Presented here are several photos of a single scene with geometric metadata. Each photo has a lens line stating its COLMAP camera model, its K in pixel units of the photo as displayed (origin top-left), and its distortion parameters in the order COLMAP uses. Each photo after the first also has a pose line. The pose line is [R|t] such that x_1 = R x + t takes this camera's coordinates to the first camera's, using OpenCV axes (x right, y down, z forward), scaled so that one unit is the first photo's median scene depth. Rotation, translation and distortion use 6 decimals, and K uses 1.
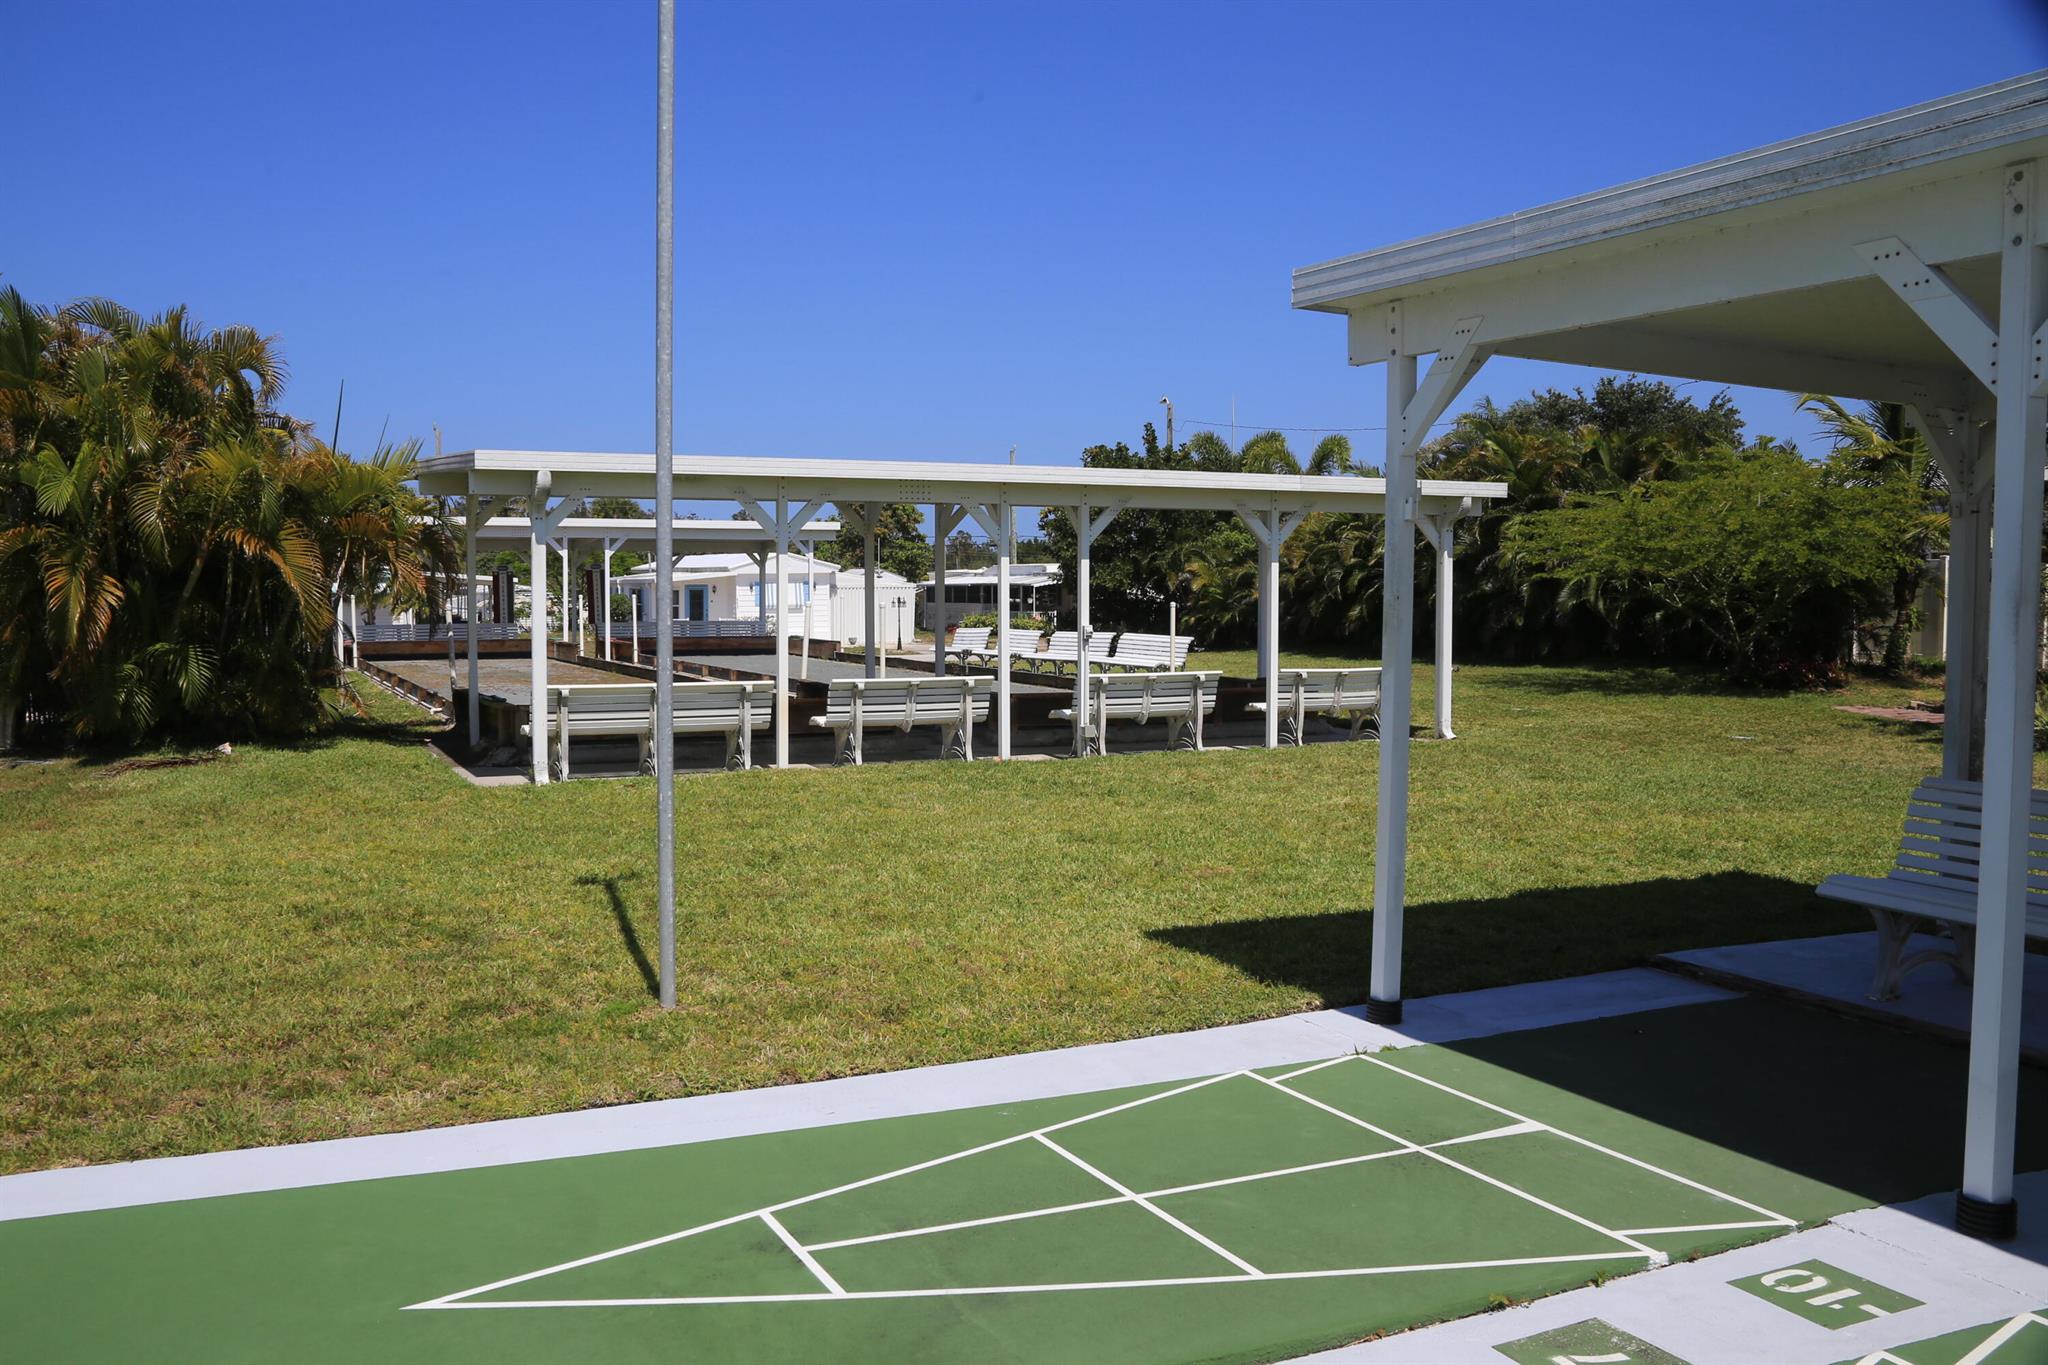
lens RADIAL K [[1696.1, 0, 1024.0], [0, 1696.1, 682.5], [0, 0, 1]] dist [-0.115207, 0.119864]
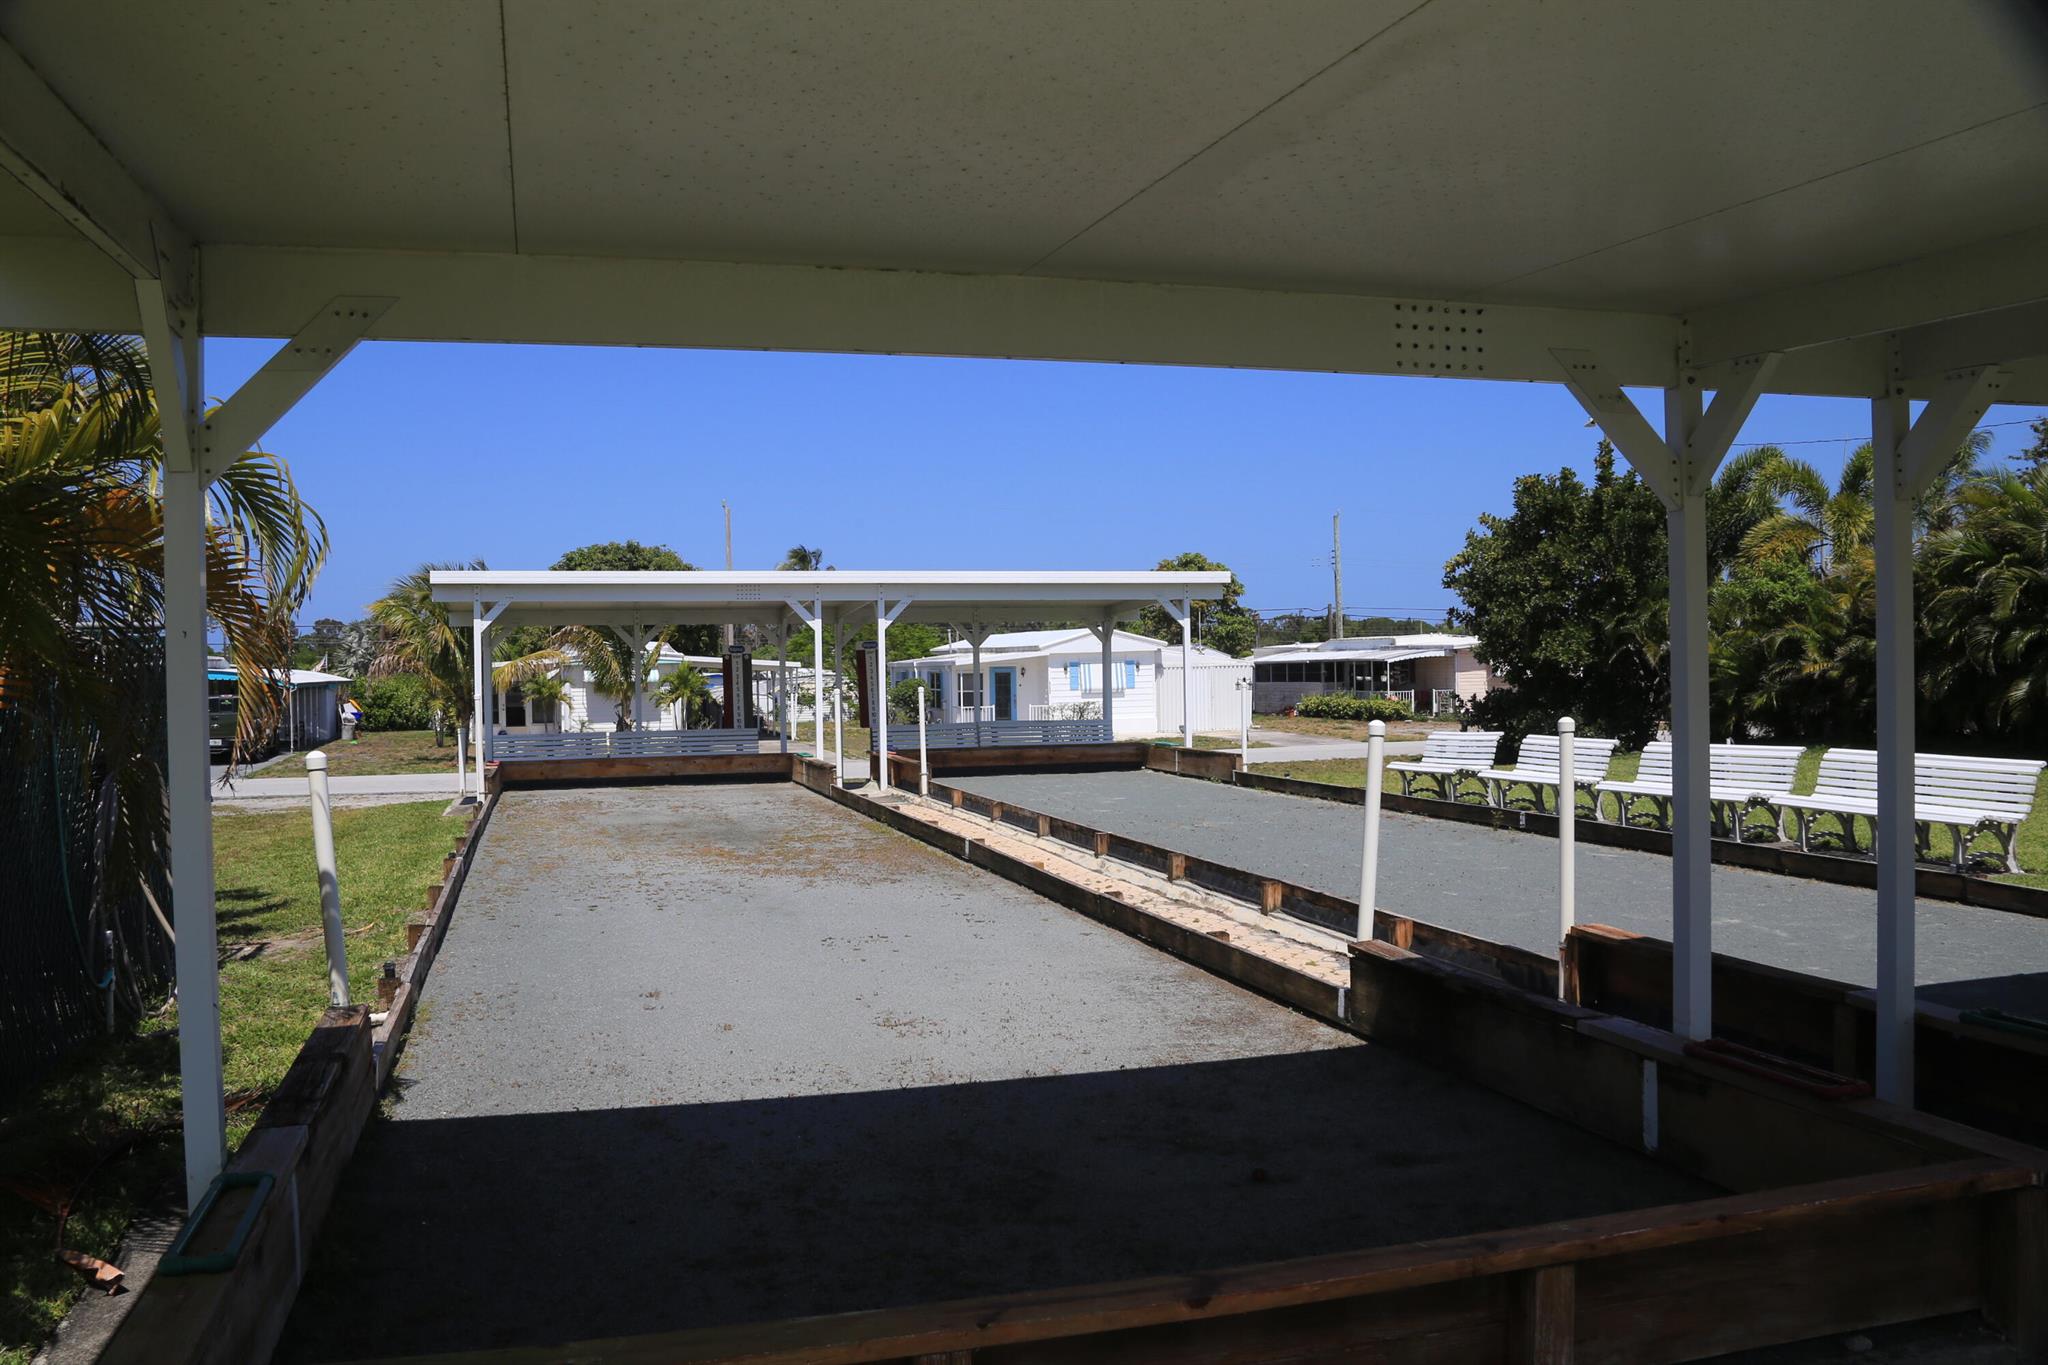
lens RADIAL K [[1589.0, 0, 999.8], [0, 1589.0, 690.5], [0, 0, 1]] dist [-0.151648, 0.113607]
pose [[0.982049, -0.015623, -0.187980, -0.072552], [0.008028, 0.999123, -0.041092, -0.020906], [0.188457, 0.038846, 0.981313, 0.340797]]
